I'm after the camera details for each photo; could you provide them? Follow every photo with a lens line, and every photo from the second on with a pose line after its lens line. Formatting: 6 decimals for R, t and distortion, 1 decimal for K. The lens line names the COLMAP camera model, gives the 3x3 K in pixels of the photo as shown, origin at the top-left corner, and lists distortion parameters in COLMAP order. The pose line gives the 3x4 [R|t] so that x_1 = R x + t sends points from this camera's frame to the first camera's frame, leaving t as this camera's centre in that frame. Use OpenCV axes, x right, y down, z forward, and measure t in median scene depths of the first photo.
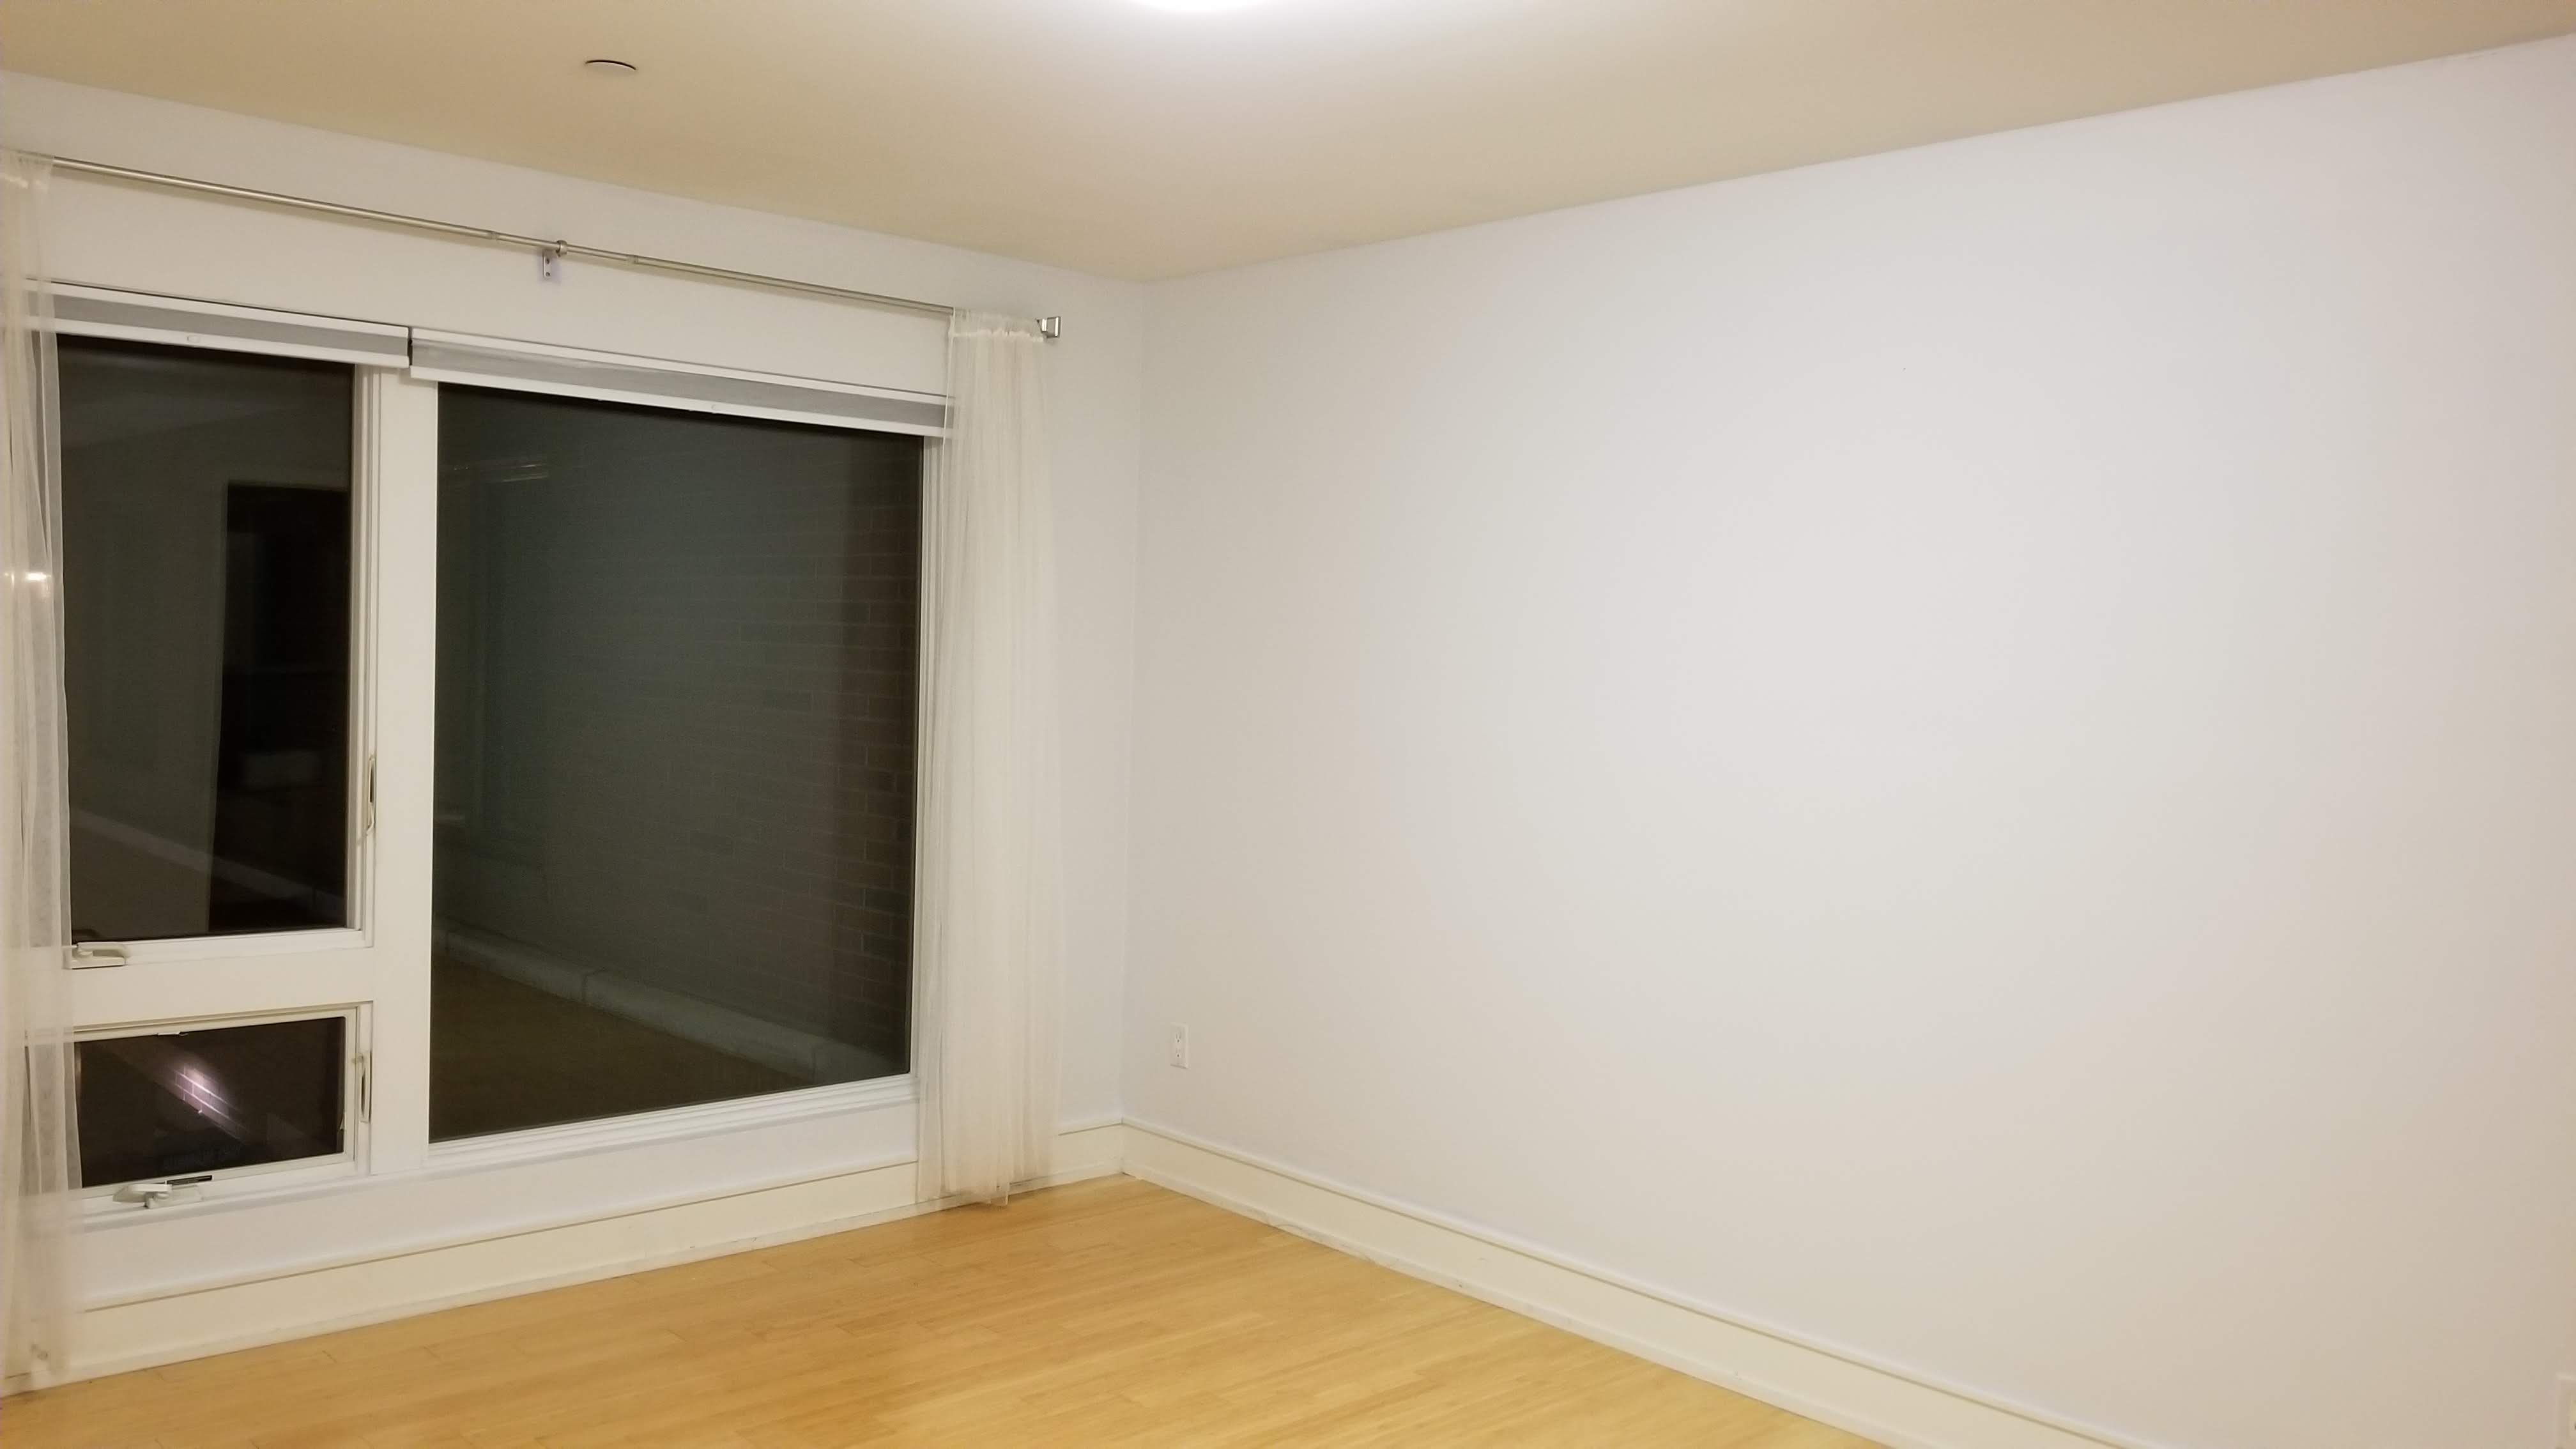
lens RADIAL K [[2029.4, 0, 1356.9], [0, 2029.4, 715.6], [0, 0, 1]] dist [0.100372, -0.137369]
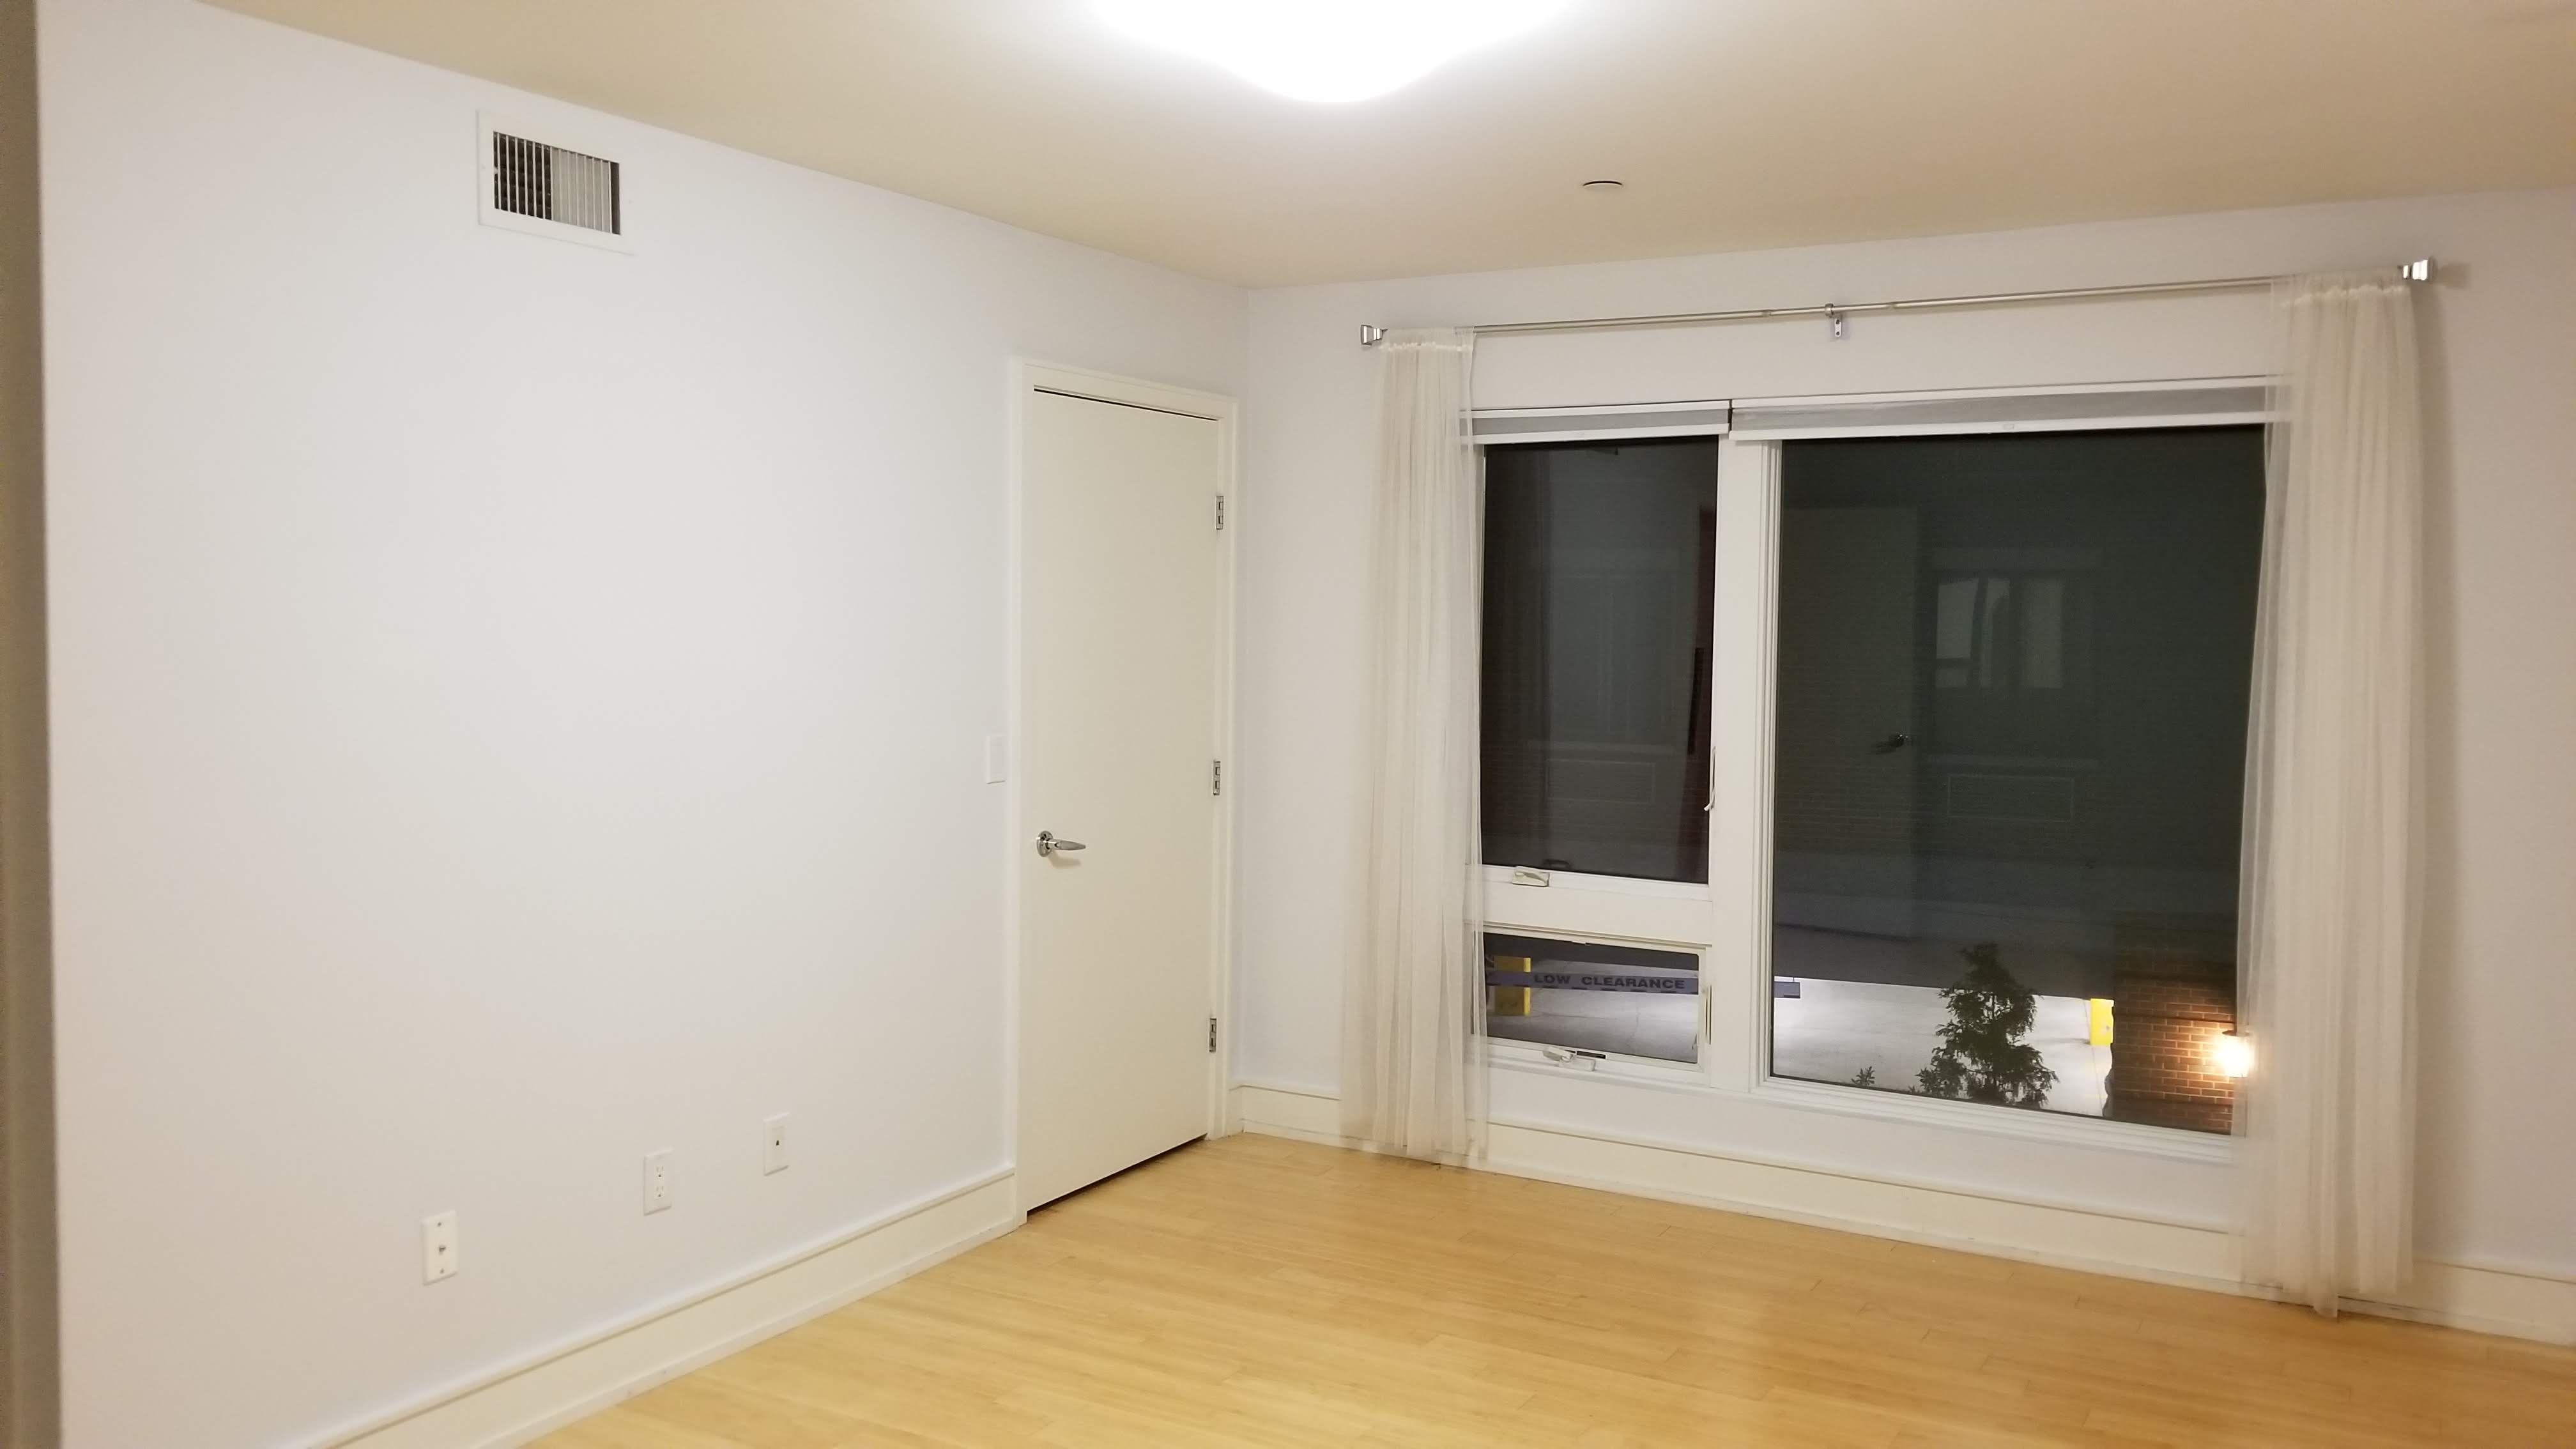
lens RADIAL K [[2029.4, 0, 1356.9], [0, 2029.4, 715.6], [0, 0, 1]] dist [0.100372, -0.137369]
pose [[0.308597, 0.018864, -0.951006, 0.610931], [-0.038035, 0.999248, 0.007478, -0.001172], [0.950432, 0.033864, 0.309083, 0.408381]]
